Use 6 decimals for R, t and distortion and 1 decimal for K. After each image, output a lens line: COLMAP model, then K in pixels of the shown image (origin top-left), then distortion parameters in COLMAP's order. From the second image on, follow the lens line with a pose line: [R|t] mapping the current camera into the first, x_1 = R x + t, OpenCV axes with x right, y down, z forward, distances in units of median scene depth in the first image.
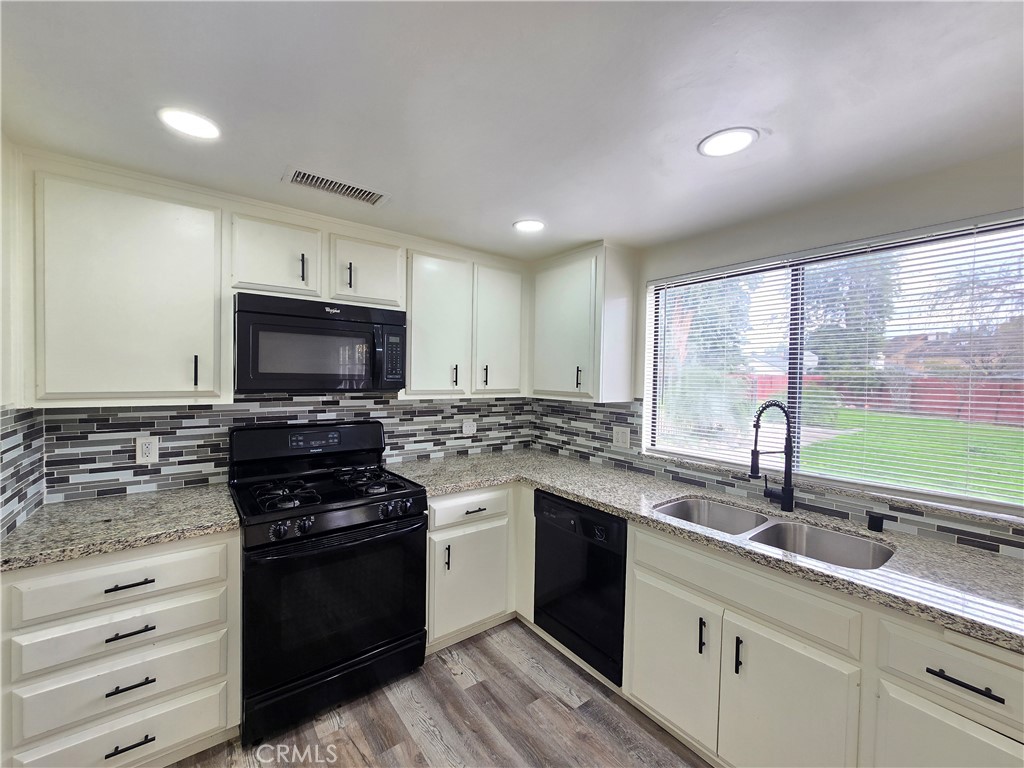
lens RADIAL K [[415.2, 0, 513.7], [0, 415.2, 384.7], [0, 0, 1]] dist [0.001768, 0.000403]
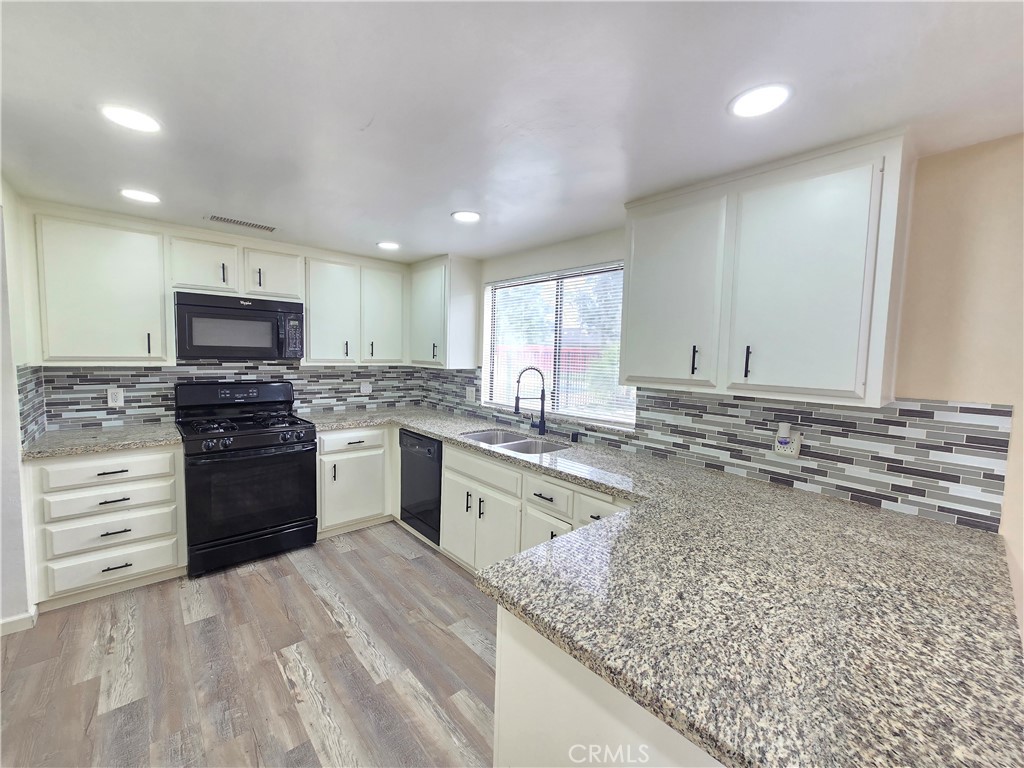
lens RADIAL K [[415.2, 0, 509.9], [0, 415.2, 383.5], [0, 0, 1]] dist [0.001768, 0.000403]
pose [[0.997649, 0.004367, 0.068386, 0.400596], [-0.008121, 0.998470, 0.054705, 0.016674], [-0.068042, -0.055132, 0.996158, -0.546568]]
